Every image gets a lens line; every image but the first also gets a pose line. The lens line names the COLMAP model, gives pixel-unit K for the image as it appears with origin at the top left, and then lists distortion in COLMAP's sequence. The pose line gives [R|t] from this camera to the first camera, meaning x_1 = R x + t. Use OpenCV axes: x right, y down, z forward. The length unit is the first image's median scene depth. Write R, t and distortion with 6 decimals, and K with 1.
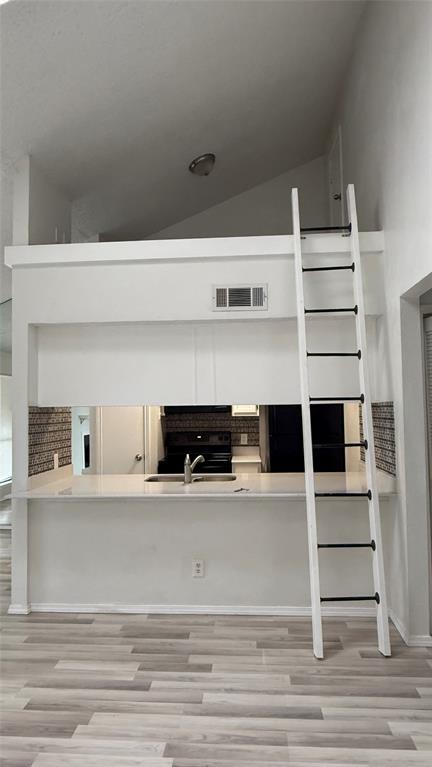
lens RADIAL K [[488.1, 0, 217.0], [0, 488.1, 382.4], [0, 0, 1]] dist [-0.001251, 0.000520]
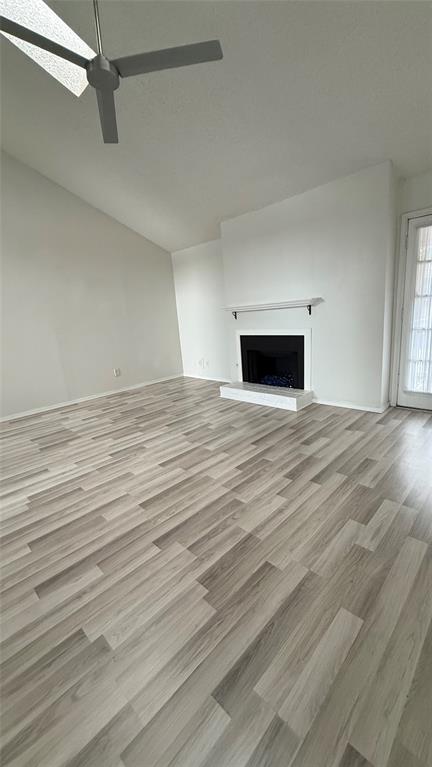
lens RADIAL K [[306.3, 0, 216.1], [0, 306.3, 381.1], [0, 0, 1]] dist [-0.000453, -0.000264]
pose [[-0.649127, 0.228076, -0.725683, 0.039677], [0.126097, 0.973057, 0.193030, 0.098799], [0.750156, 0.033794, -0.660397, 0.868000]]
